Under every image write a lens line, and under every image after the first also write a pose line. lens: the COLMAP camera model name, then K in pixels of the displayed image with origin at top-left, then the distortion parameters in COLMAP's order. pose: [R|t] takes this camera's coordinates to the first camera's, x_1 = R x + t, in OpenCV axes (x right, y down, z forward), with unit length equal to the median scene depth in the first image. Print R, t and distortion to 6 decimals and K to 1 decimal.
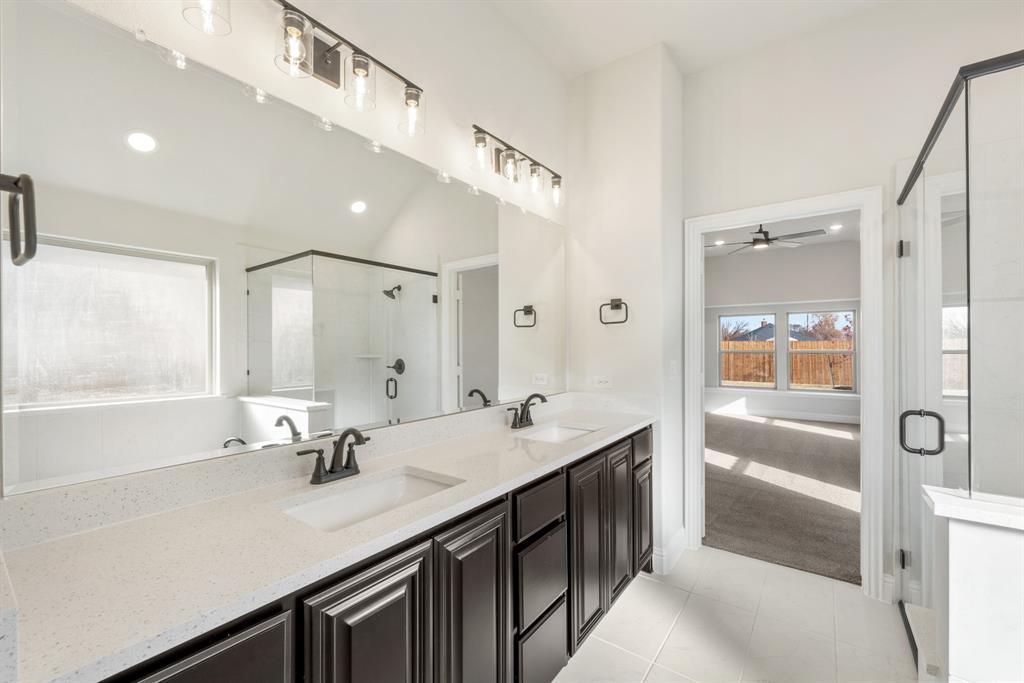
lens RADIAL K [[416.1, 0, 512.2], [0, 416.1, 344.2], [0, 0, 1]] dist [0.000463, -0.001027]
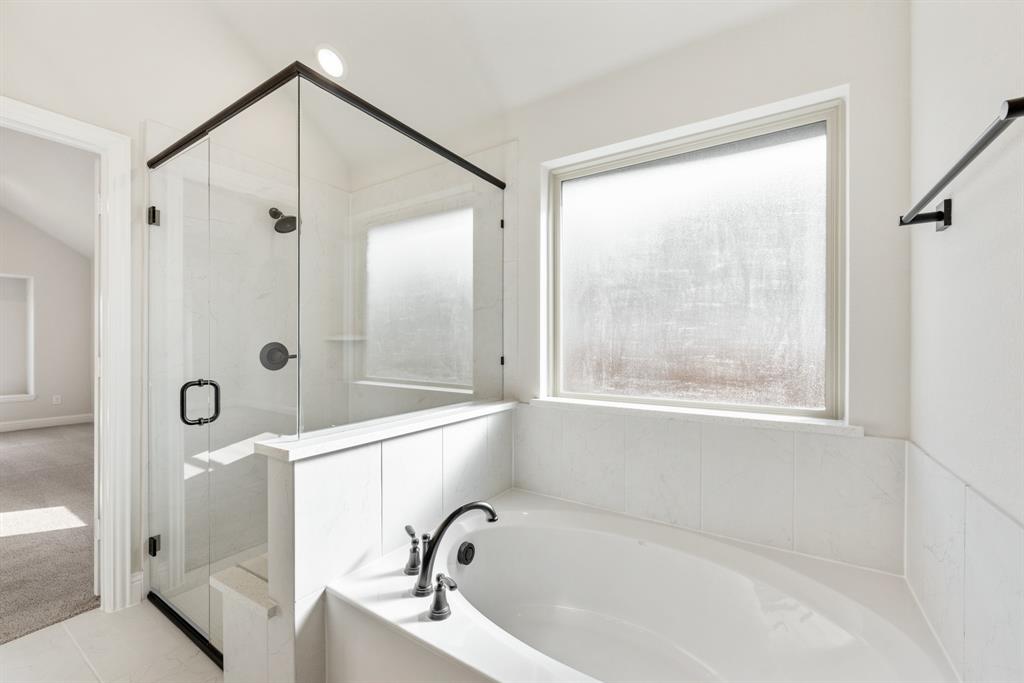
lens RADIAL K [[416.1, 0, 511.7], [0, 416.1, 345.3], [0, 0, 1]] dist [0.000463, -0.001027]
pose [[-0.060400, -0.006114, 0.998156, -0.043787], [-0.005271, 0.999969, 0.005806, 0.051039], [-0.998160, -0.004910, -0.060430, 0.244260]]
